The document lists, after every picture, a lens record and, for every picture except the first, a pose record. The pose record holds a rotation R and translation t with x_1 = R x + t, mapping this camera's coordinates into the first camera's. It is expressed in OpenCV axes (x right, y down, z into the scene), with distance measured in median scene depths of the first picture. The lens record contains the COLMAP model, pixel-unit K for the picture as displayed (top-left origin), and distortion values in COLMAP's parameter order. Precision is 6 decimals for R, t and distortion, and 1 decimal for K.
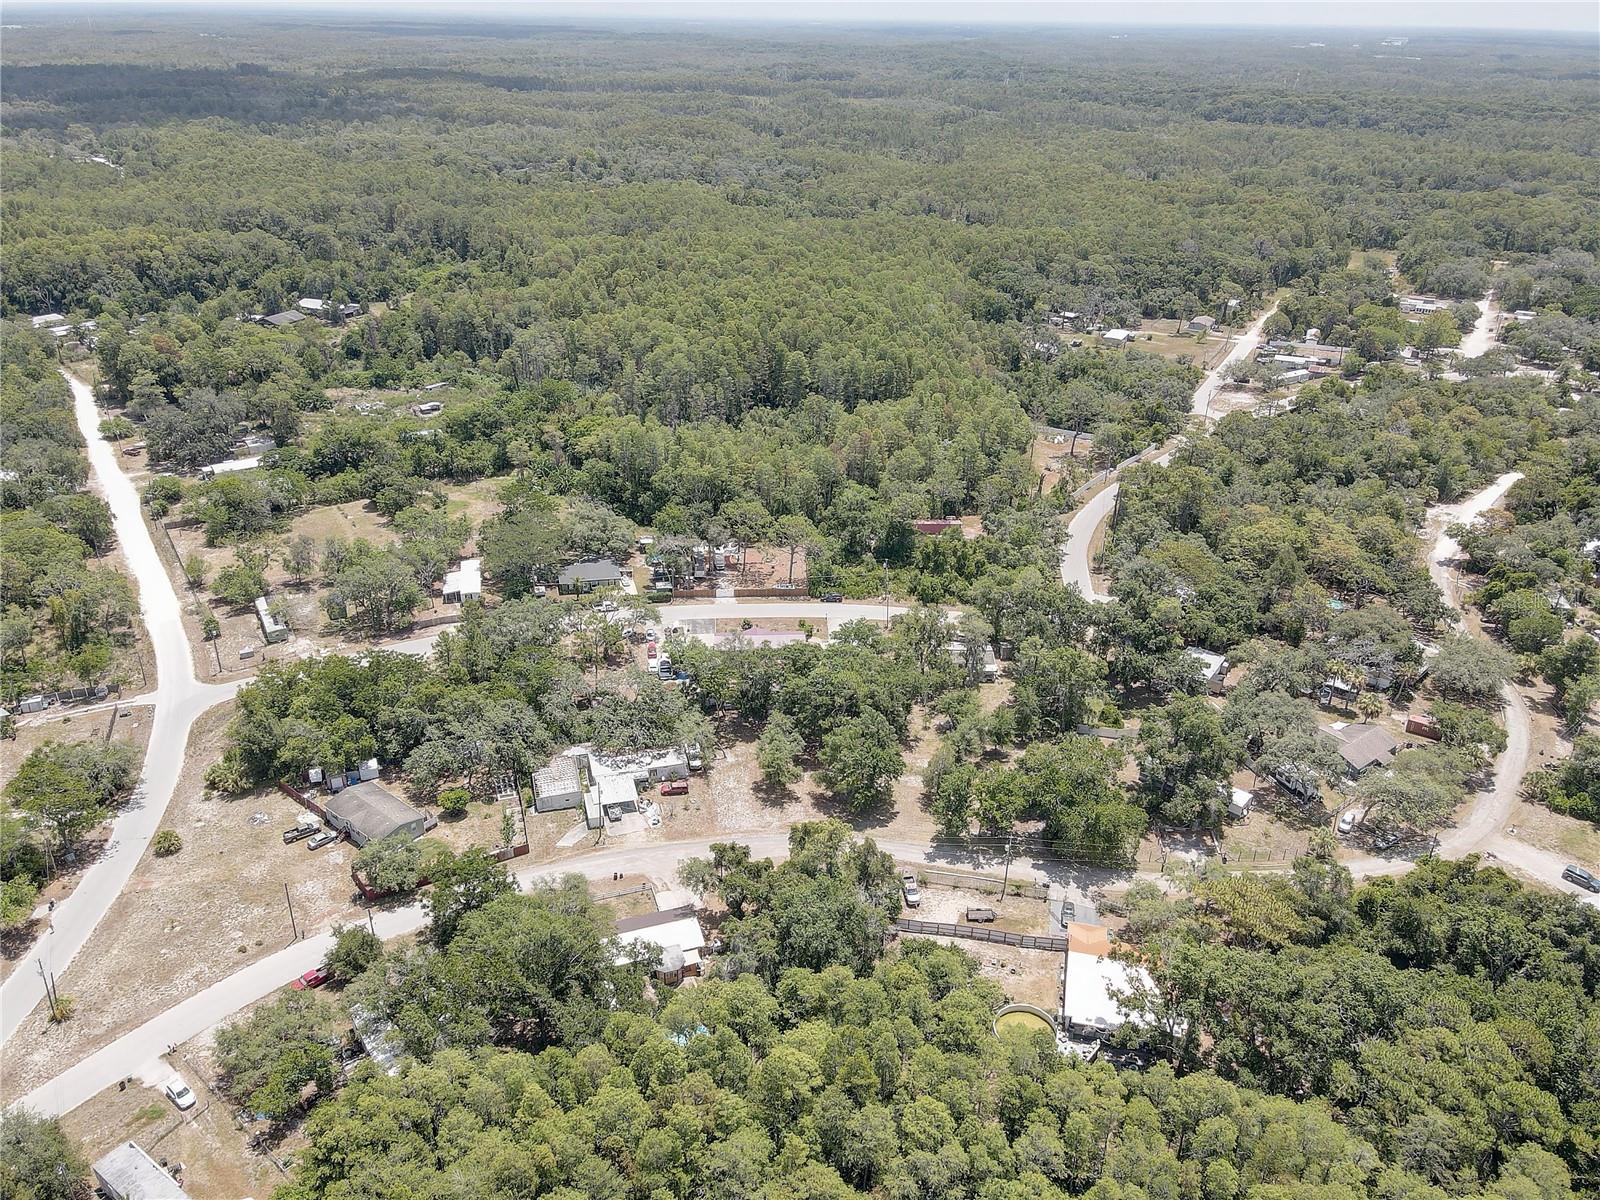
lens RADIAL K [[1172.2, 0, 800.0], [0, 1172.2, 600.0], [0, 0, 1]] dist [-0.004051, 0.030207]
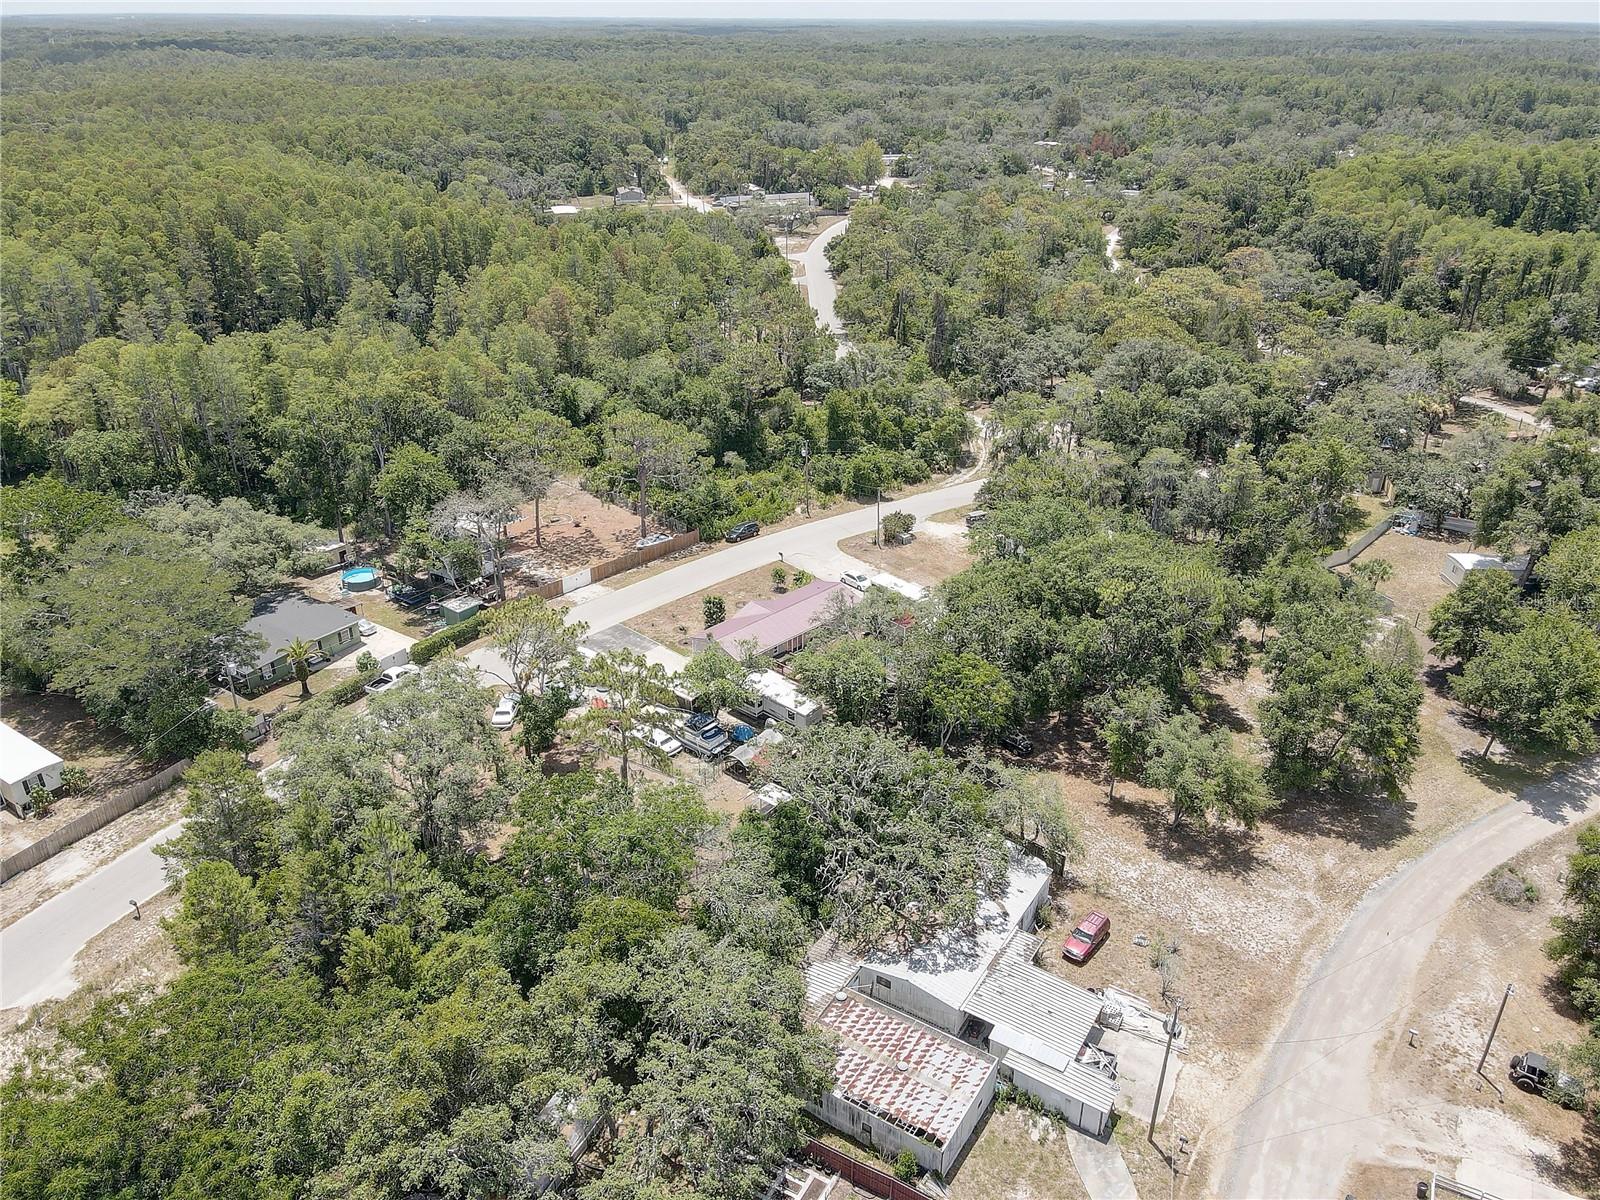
lens RADIAL K [[1172.2, 0, 800.0], [0, 1172.2, 600.0], [0, 0, 1]] dist [-0.004051, 0.030207]
pose [[0.746689, -0.308973, 0.589059, -0.324260], [0.306020, 0.945855, 0.108211, -0.025974], [-0.590599, 0.099464, 0.800812, 0.581617]]
